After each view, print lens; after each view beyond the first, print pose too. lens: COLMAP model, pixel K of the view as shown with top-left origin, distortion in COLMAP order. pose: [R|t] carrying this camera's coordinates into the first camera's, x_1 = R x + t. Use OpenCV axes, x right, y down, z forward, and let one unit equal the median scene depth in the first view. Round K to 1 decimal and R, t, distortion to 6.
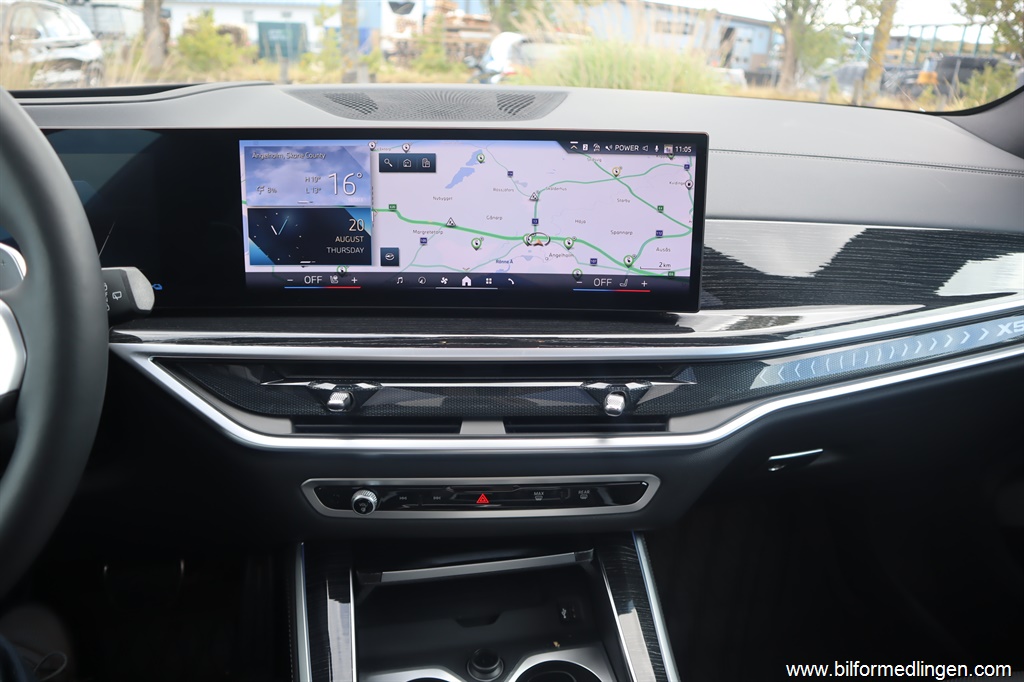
lens RADIAL K [[717.7, 0, 512.0], [0, 717.7, 341.0], [0, 0, 1]] dist [-0.134381, 0.093412]
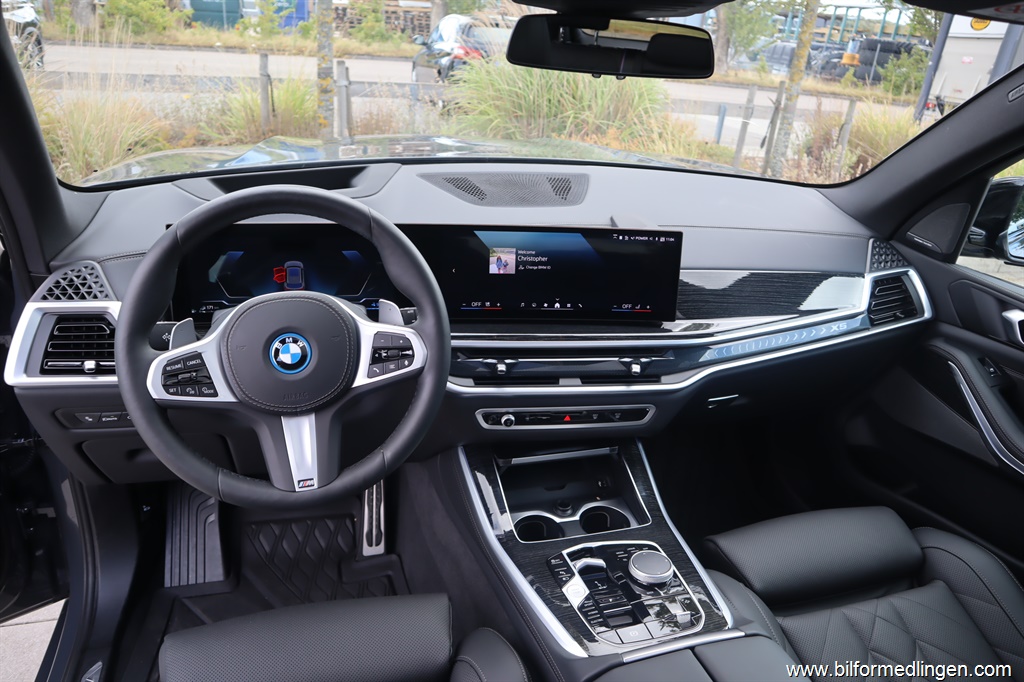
lens RADIAL K [[717.7, 0, 512.0], [0, 717.7, 341.0], [0, 0, 1]] dist [-0.134381, 0.093412]
pose [[0.995677, -0.003226, 0.092832, -0.323174], [-0.000965, 0.998983, 0.045071, -0.066919], [-0.092883, -0.044966, 0.994661, -0.800878]]
